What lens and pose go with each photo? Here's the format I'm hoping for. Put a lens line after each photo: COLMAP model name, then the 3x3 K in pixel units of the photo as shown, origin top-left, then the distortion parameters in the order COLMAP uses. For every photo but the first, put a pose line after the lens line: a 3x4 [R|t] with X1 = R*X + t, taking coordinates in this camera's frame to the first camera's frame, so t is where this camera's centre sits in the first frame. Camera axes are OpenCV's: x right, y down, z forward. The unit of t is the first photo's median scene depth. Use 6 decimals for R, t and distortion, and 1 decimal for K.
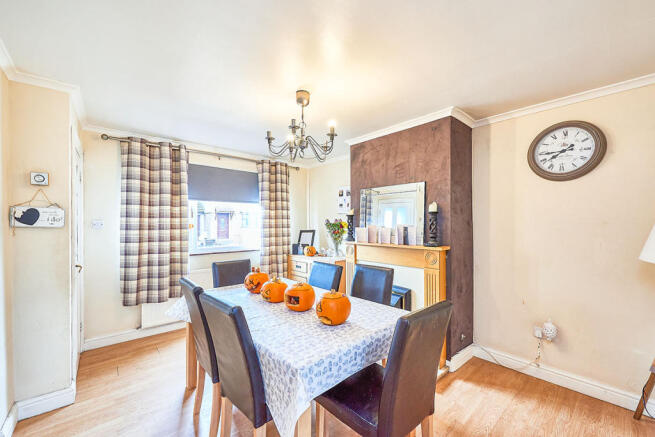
lens RADIAL K [[264.5, 0, 328.0], [0, 264.5, 223.1], [0, 0, 1]] dist [-0.000515, -0.000067]
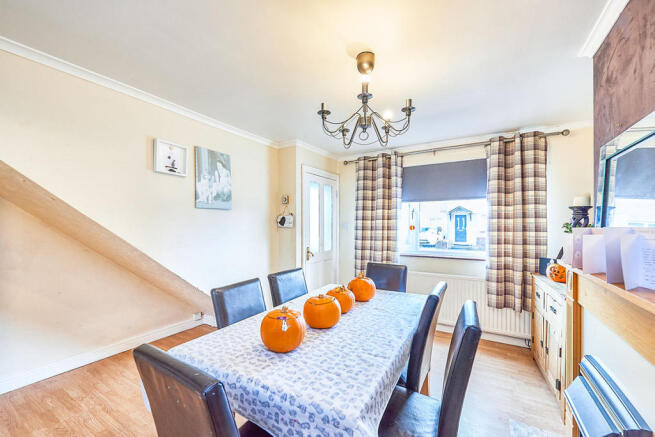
lens RADIAL K [[264.5, 0, 328.0], [0, 264.5, 223.1], [0, 0, 1]] dist [-0.000515, -0.000067]
pose [[0.301585, -0.012336, -0.953360, 0.409352], [0.001693, 0.999922, -0.012403, 0.006485], [0.953438, 0.002127, 0.301582, 0.444626]]
